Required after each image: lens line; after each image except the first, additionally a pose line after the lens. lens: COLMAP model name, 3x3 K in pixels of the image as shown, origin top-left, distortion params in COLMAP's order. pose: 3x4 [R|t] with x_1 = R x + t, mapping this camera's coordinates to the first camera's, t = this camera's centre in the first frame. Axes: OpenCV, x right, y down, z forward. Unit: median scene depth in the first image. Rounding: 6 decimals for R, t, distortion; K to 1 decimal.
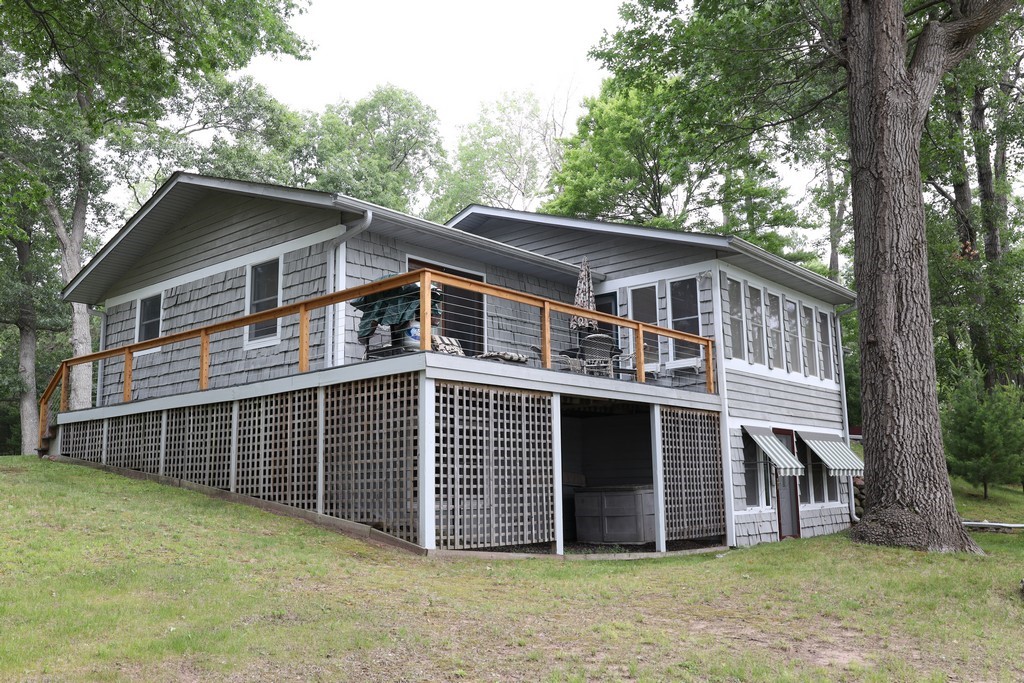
lens RADIAL K [[828.4, 0, 501.8], [0, 828.4, 347.2], [0, 0, 1]] dist [0.006051, 0.005149]
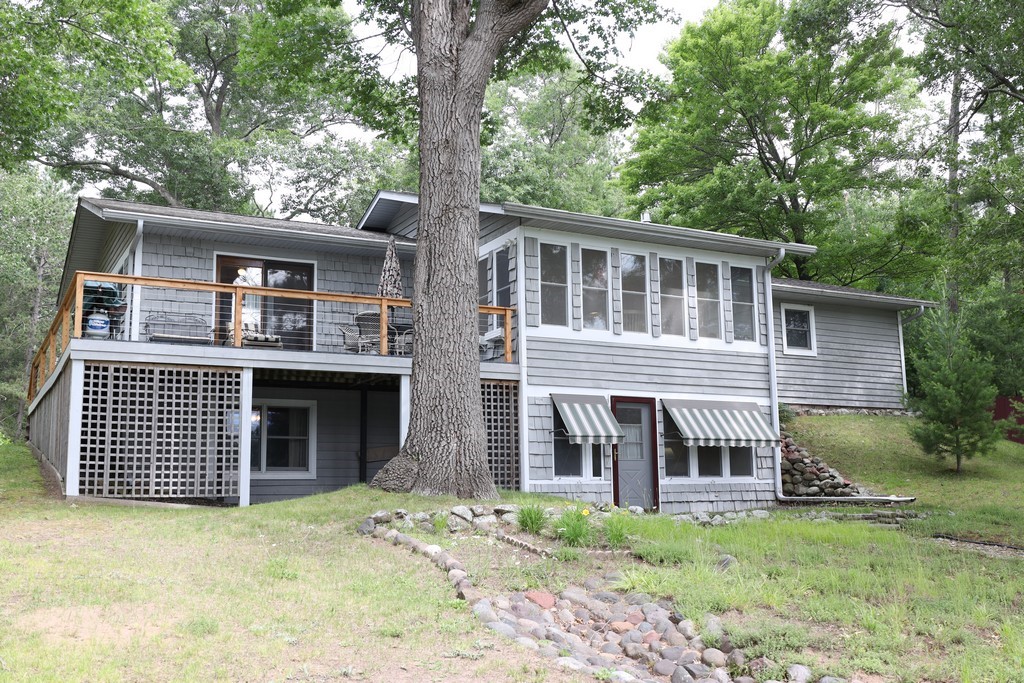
lens RADIAL K [[982.5, 0, 516.3], [0, 982.5, 341.1], [0, 0, 1]] dist [-0.003801, 0.000000]
pose [[0.934294, -0.057621, -0.351817, 0.901741], [0.059727, 0.998203, -0.004874, 0.048768], [0.351465, -0.016459, 0.936056, -0.125093]]
